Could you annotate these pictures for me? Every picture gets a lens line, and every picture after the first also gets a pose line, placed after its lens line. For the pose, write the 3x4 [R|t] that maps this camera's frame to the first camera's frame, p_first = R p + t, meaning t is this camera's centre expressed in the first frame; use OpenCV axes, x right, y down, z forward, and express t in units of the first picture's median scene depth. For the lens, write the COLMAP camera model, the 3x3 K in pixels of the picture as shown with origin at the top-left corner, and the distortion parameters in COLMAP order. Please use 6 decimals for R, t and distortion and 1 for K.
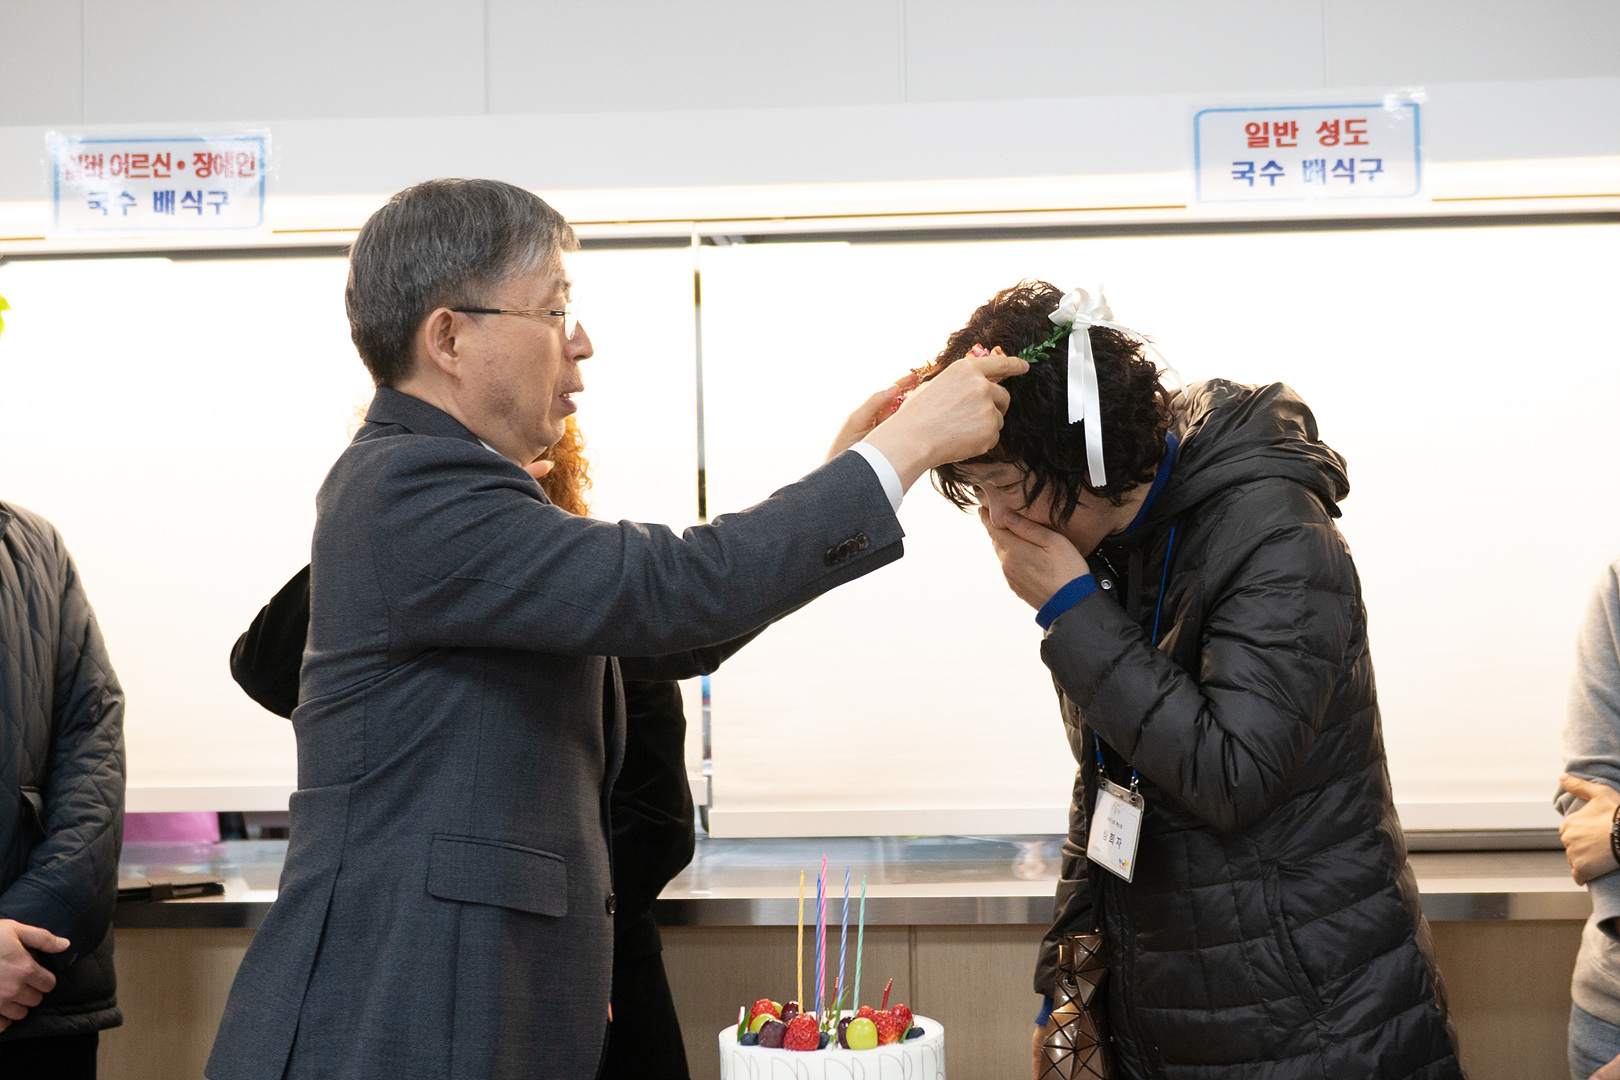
lens RADIAL K [[2330.1, 0, 826.7], [0, 2330.1, 542.7], [0, 0, 1]] dist [-0.006549, 0.000000]
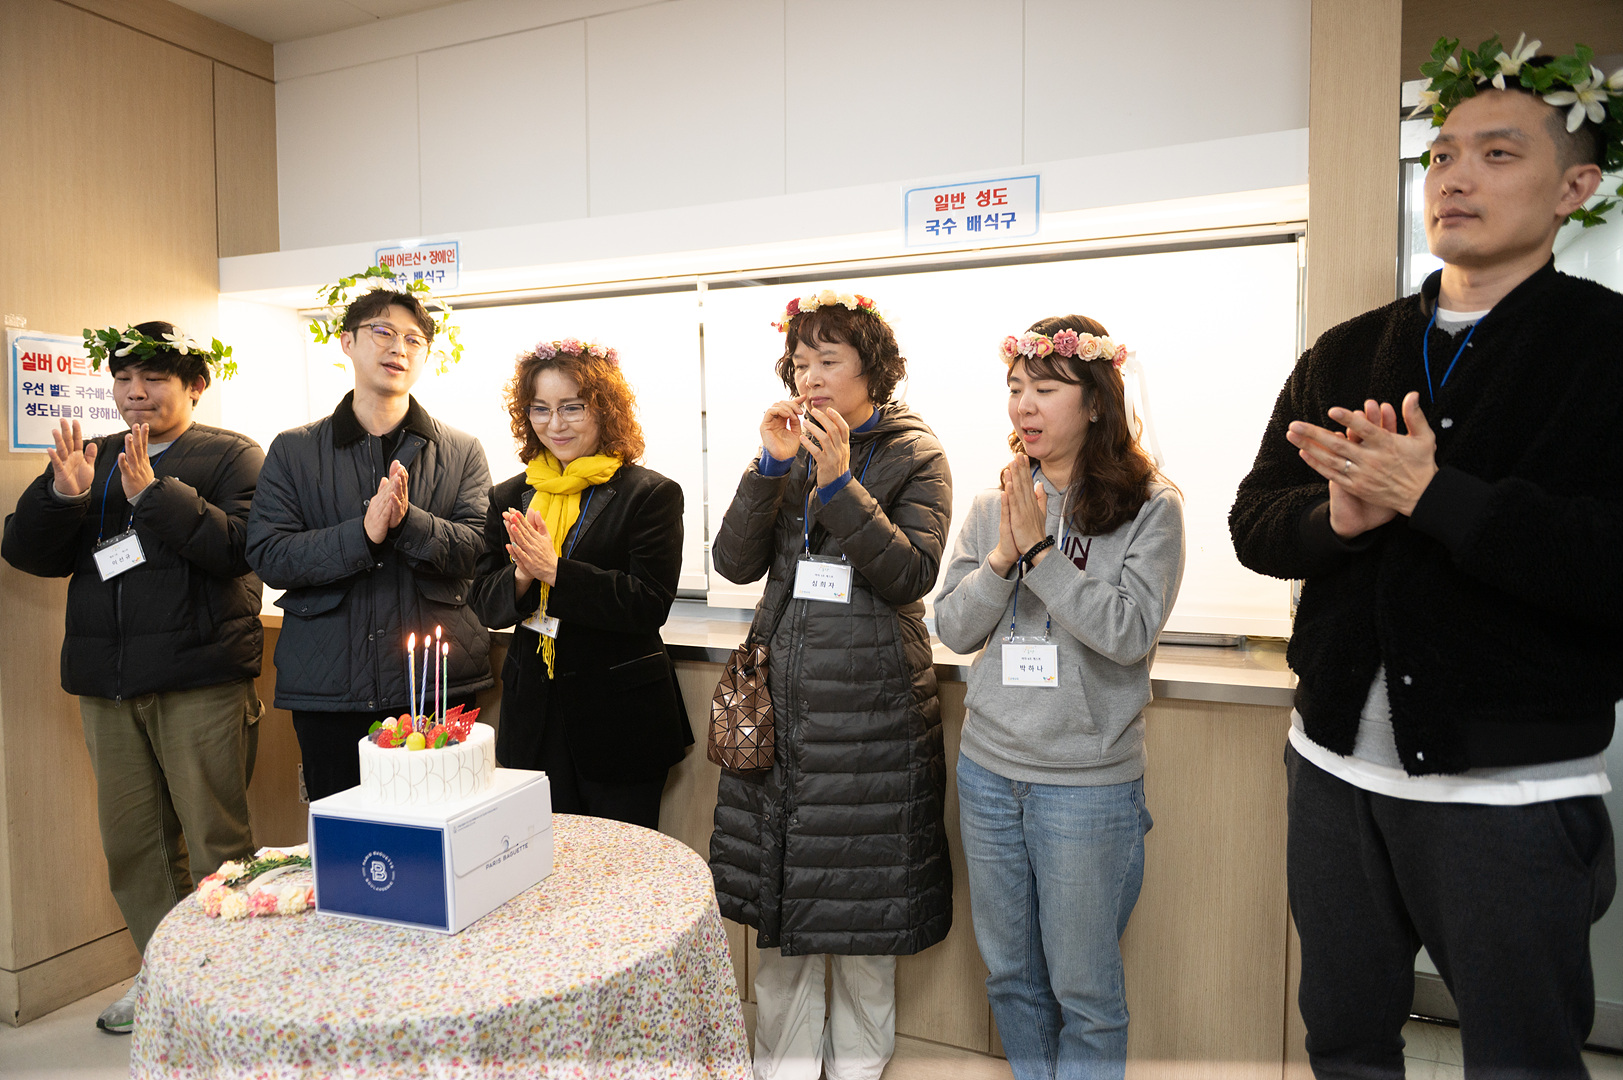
lens RADIAL K [[1097.9, 0, 813.8], [0, 1097.9, 536.4], [0, 0, 1]] dist [-0.004000, -0.008431]
pose [[0.937615, 0.033559, -0.346051, 0.375639], [-0.004755, 0.996475, 0.083753, -0.006544], [0.347642, -0.076883, 0.934470, 0.234142]]
